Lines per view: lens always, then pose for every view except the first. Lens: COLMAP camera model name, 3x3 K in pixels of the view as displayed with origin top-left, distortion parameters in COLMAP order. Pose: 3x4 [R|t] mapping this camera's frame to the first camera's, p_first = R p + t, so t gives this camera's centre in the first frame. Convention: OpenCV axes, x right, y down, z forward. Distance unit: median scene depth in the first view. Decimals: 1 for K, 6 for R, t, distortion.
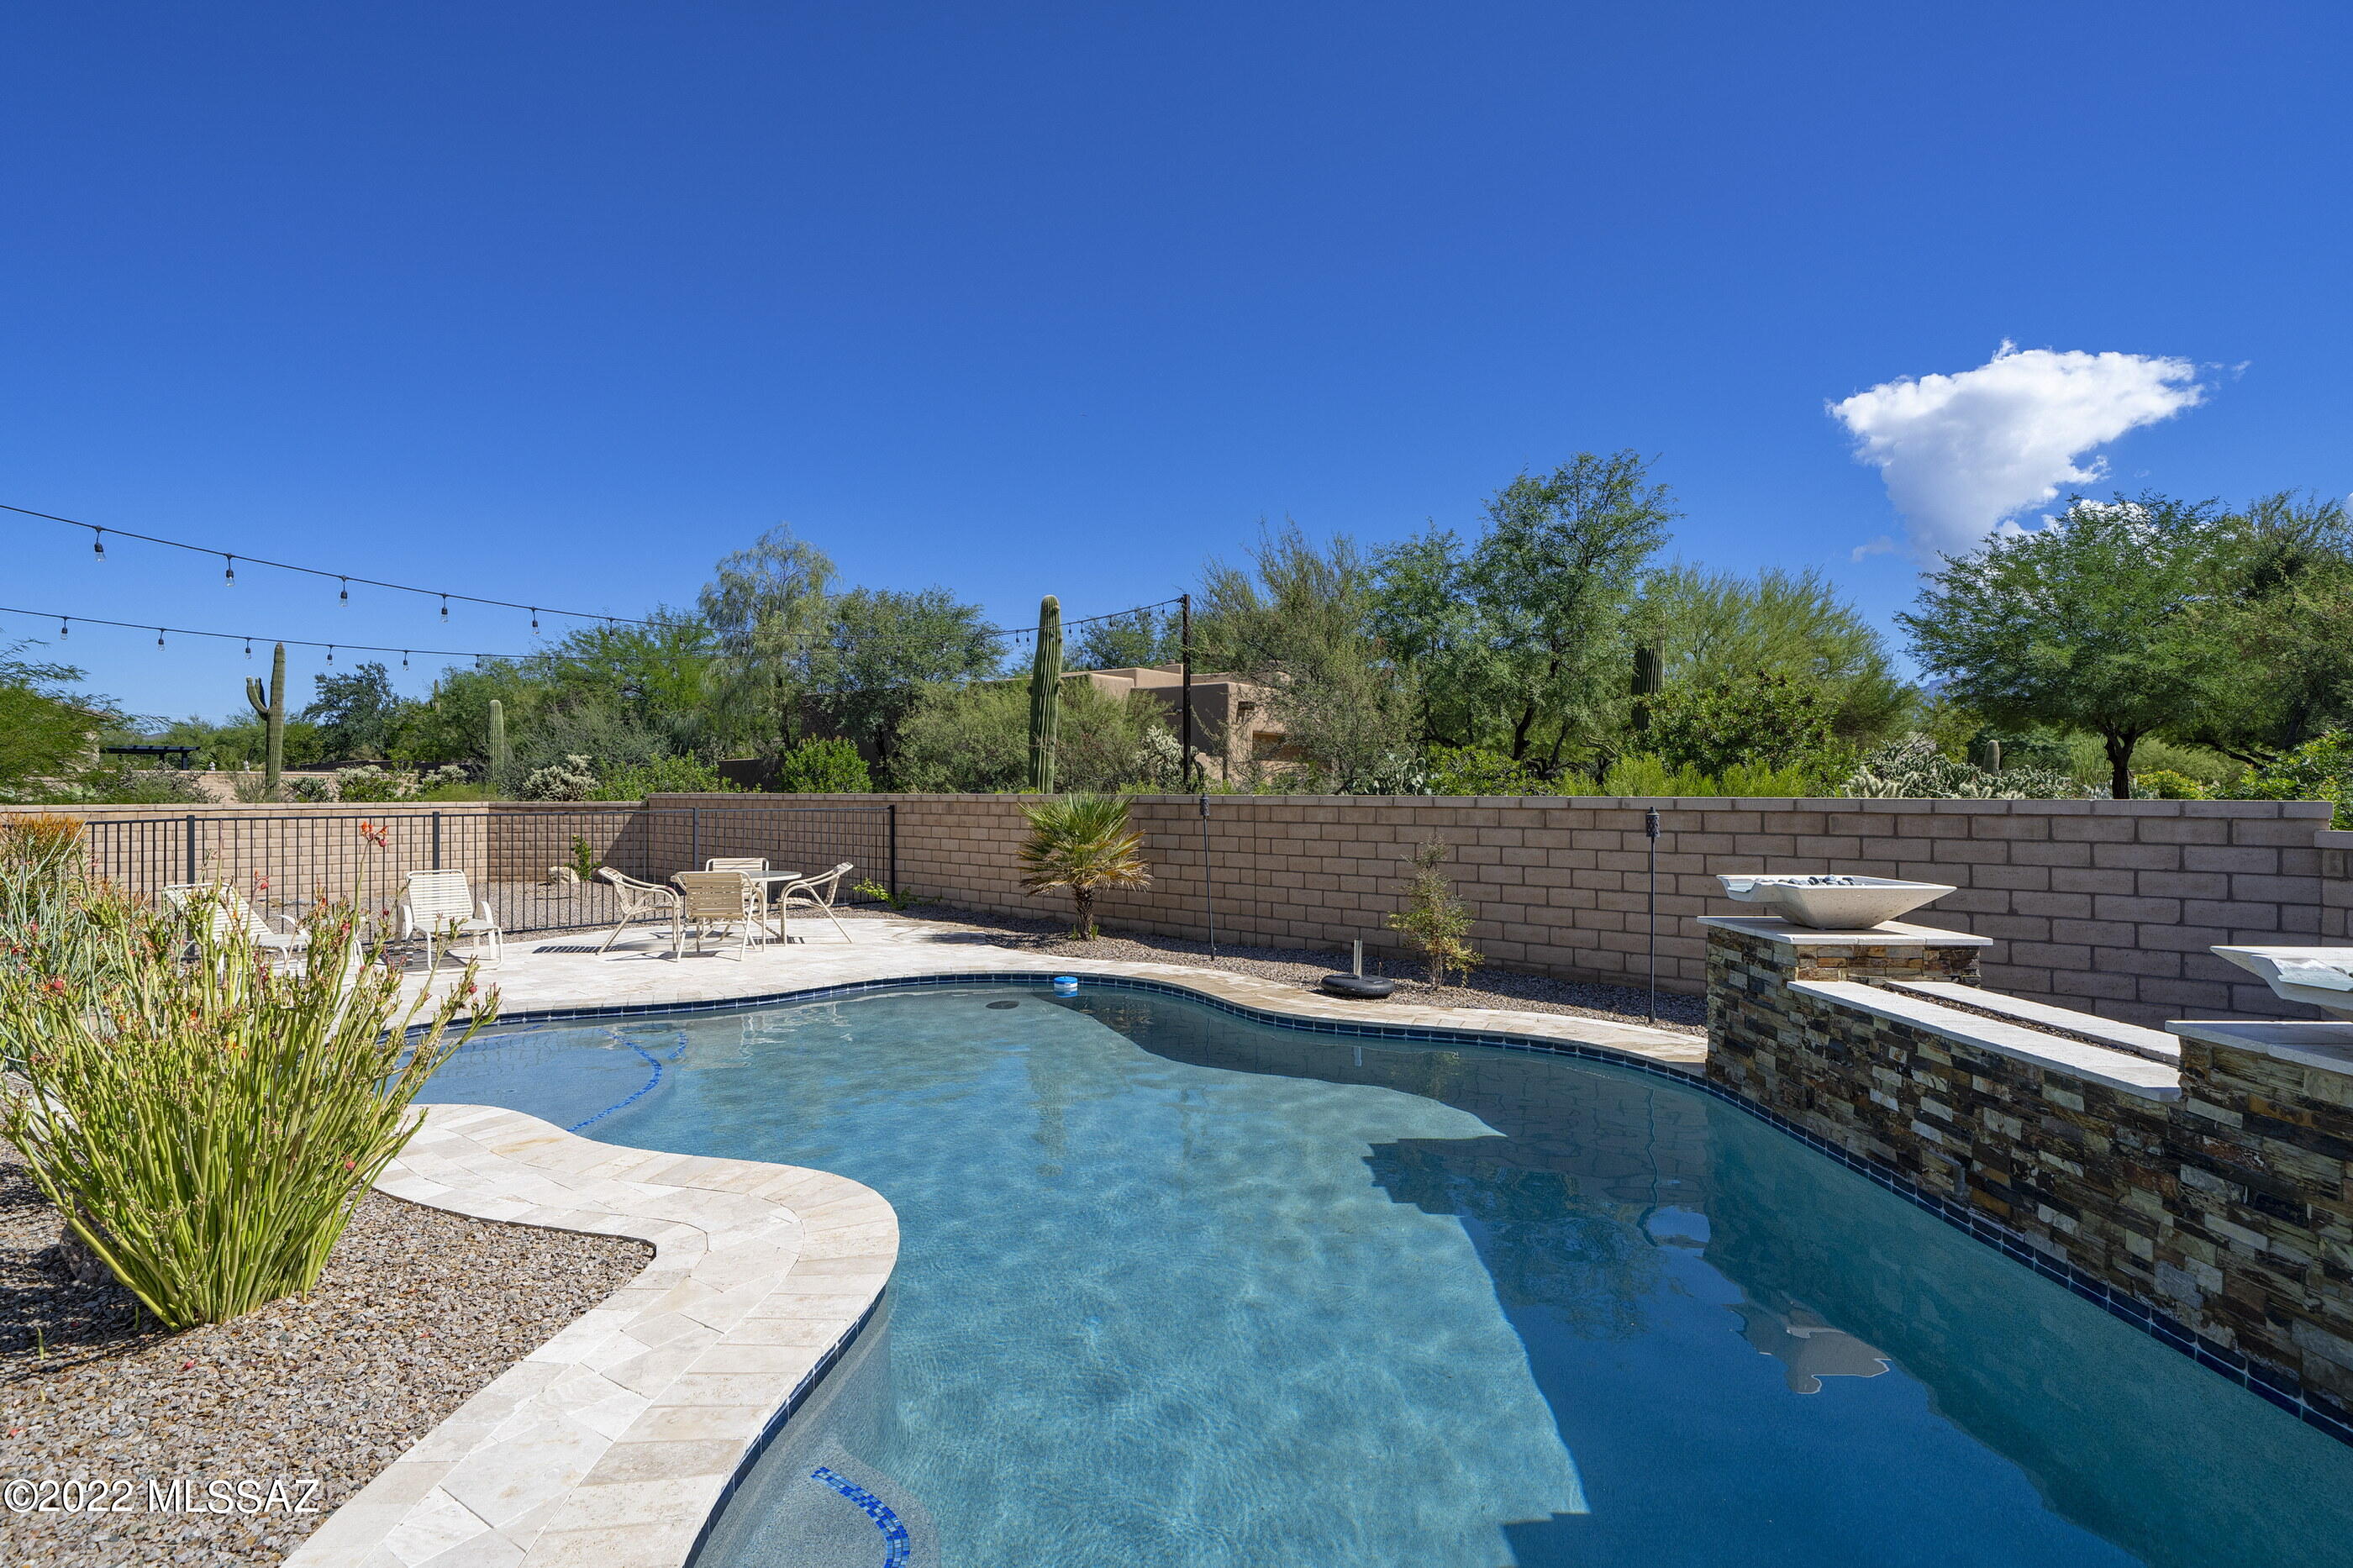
lens RADIAL K [[1158.6, 0, 1190.0], [0, 1158.6, 787.3], [0, 0, 1]] dist [0.001875, 0.000372]
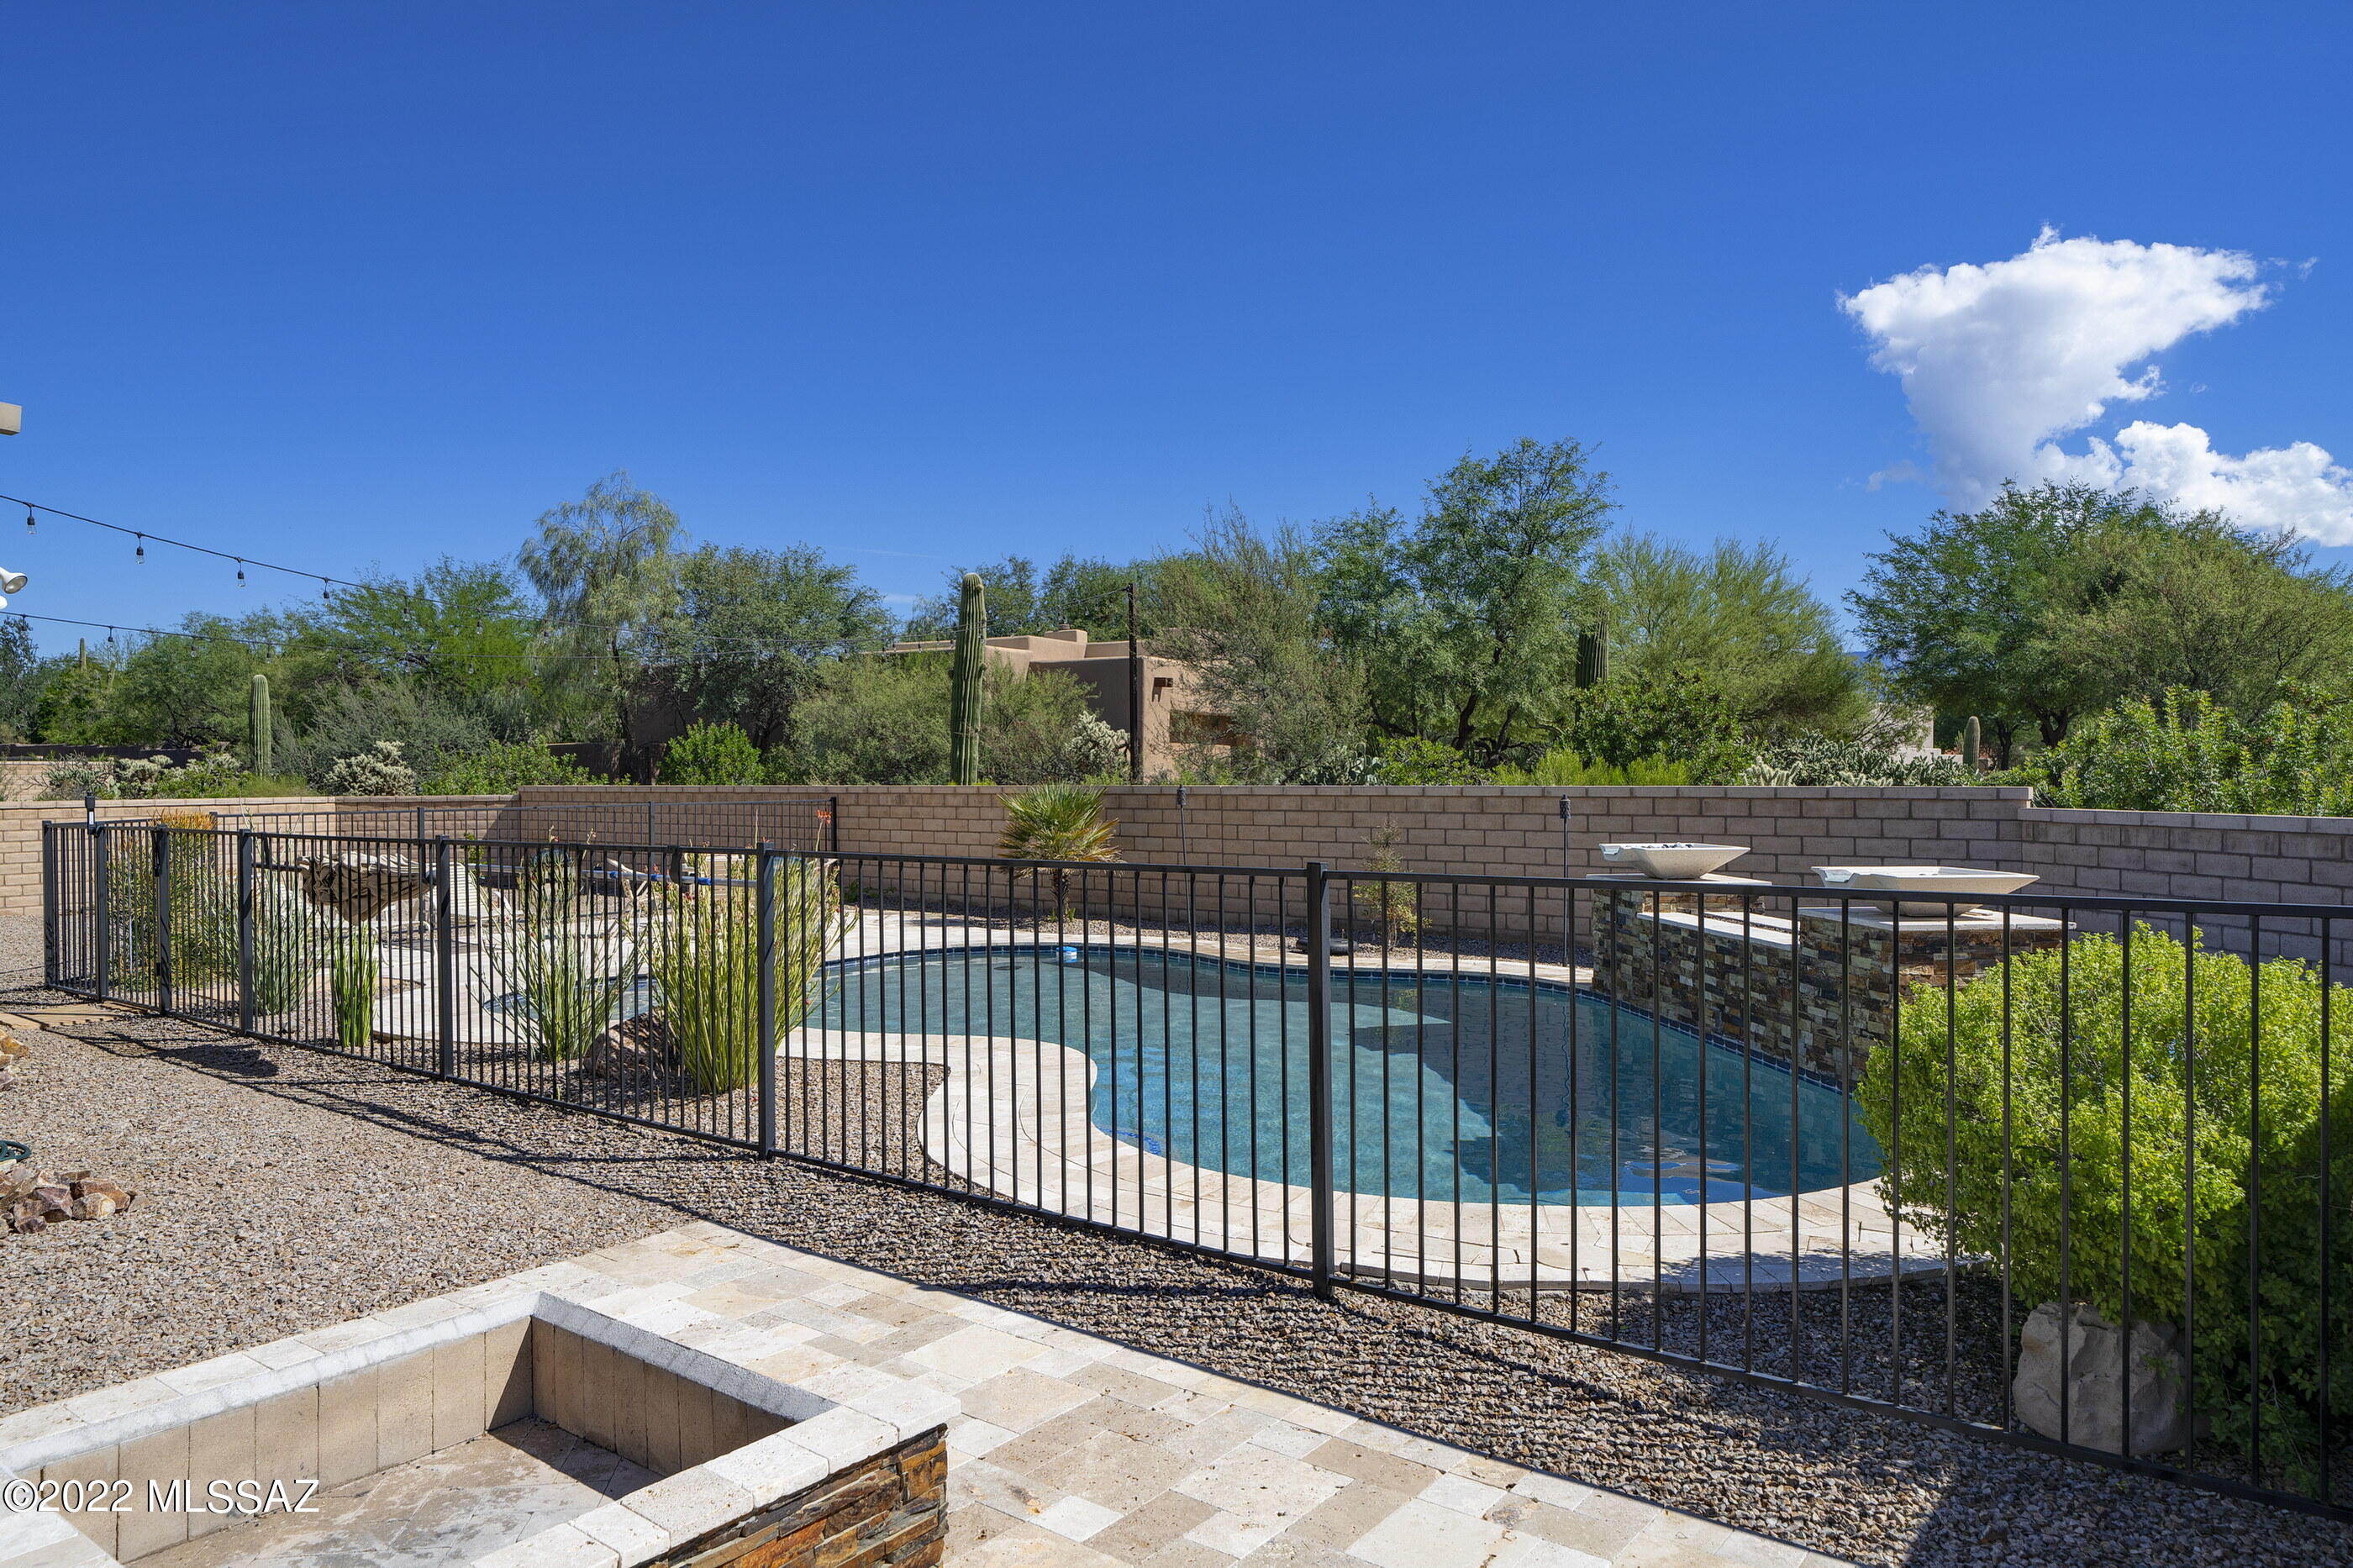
lens RADIAL K [[1504.2, 0, 1124.5], [0, 1504.2, 794.0], [0, 0, 1]] dist [0.000817, -0.002802]
pose [[0.998633, -0.007651, 0.051716, -0.067762], [0.006820, 0.999845, 0.016238, -0.005603], [-0.051832, -0.015863, 0.998530, -0.253648]]
